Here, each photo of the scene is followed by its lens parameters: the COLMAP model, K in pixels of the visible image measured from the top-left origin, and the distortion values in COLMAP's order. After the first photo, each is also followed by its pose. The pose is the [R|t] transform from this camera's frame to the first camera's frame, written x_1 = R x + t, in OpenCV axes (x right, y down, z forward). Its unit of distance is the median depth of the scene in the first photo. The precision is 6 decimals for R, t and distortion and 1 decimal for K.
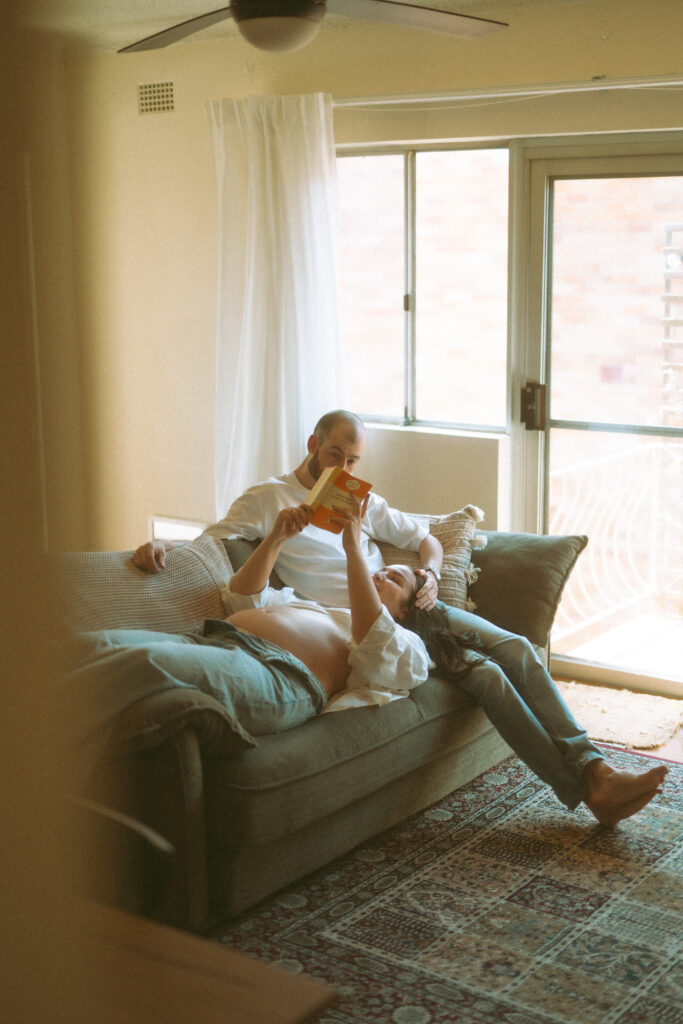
lens RADIAL K [[1235.1, 0, 341.5], [0, 1235.1, 512.0], [0, 0, 1]] dist [0.104012, 0.000647]
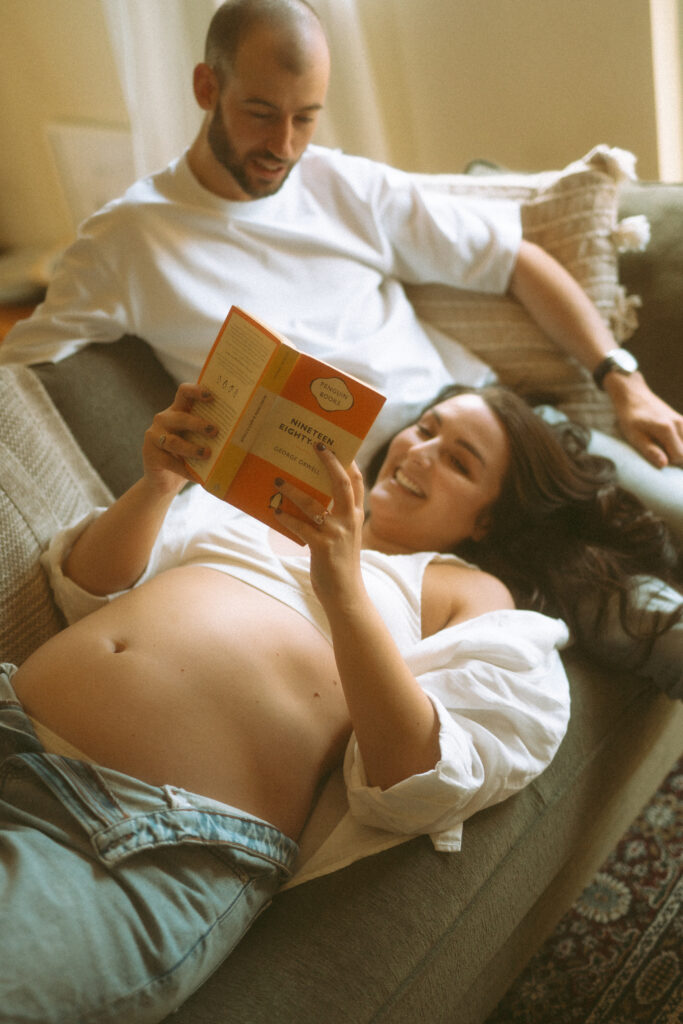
lens RADIAL K [[1410.3, 0, 341.5], [0, 1410.3, 512.0], [0, 0, 1]] dist [-0.160033, -0.008467]
pose [[0.983954, -0.133001, -0.118937, 0.058717], [0.169207, 0.907049, 0.385528, -0.101453], [0.056606, -0.399467, 0.914998, 0.528435]]
